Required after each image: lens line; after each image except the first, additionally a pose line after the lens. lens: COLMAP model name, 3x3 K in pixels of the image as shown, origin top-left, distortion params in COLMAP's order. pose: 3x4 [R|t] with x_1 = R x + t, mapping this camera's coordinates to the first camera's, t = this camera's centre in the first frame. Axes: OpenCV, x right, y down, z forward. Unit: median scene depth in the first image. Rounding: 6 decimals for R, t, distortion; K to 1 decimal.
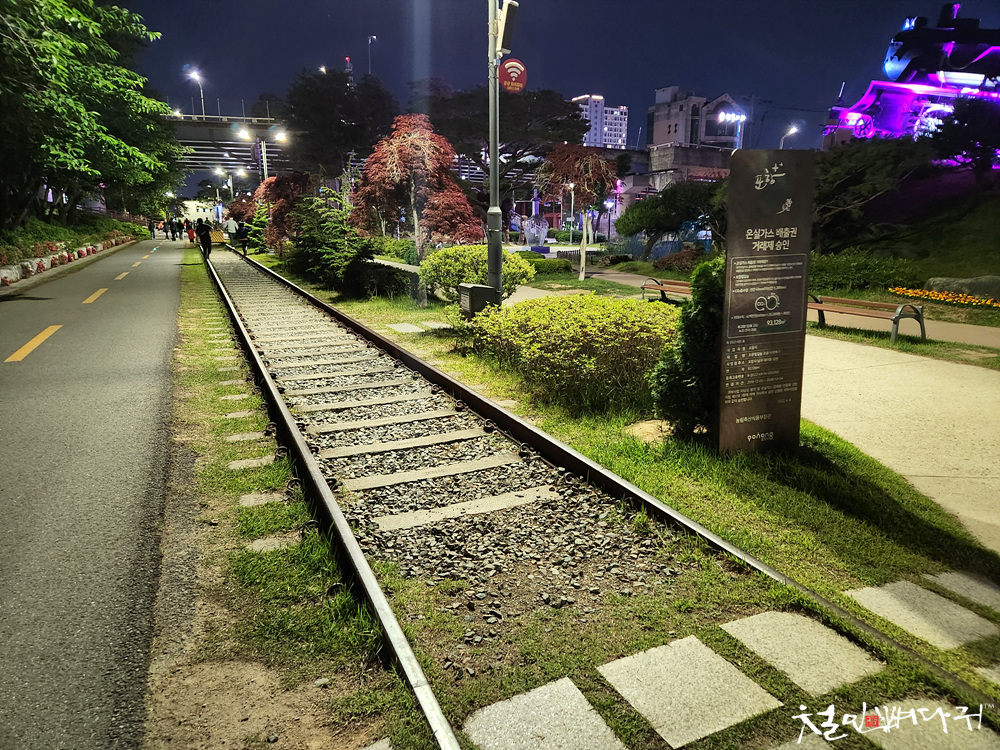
lens RADIAL K [[677.9, 0, 500.6], [0, 677.9, 387.6], [0, 0, 1]] dist [0.002275, 0.000729]
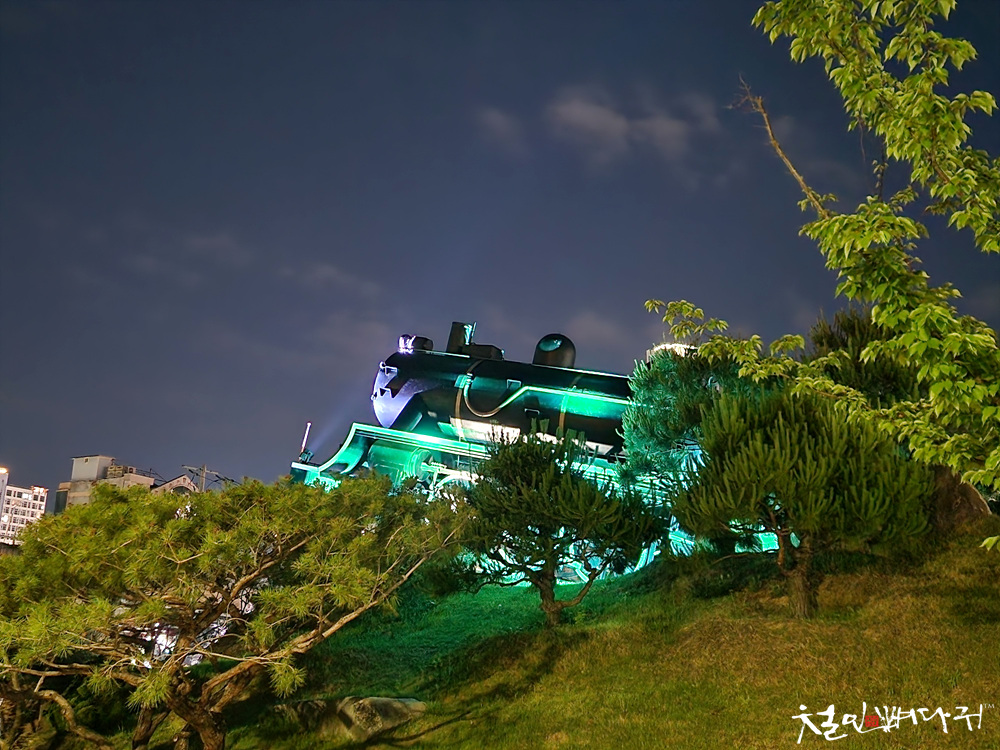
lens RADIAL K [[677.9, 0, 500.6], [0, 677.9, 387.6], [0, 0, 1]] dist [0.002275, 0.000729]
pose [[0.815272, 0.226869, 0.532787, 0.358983], [0.131413, 0.823573, -0.551778, -0.157749], [-0.563970, 0.519864, 0.641623, 0.585846]]
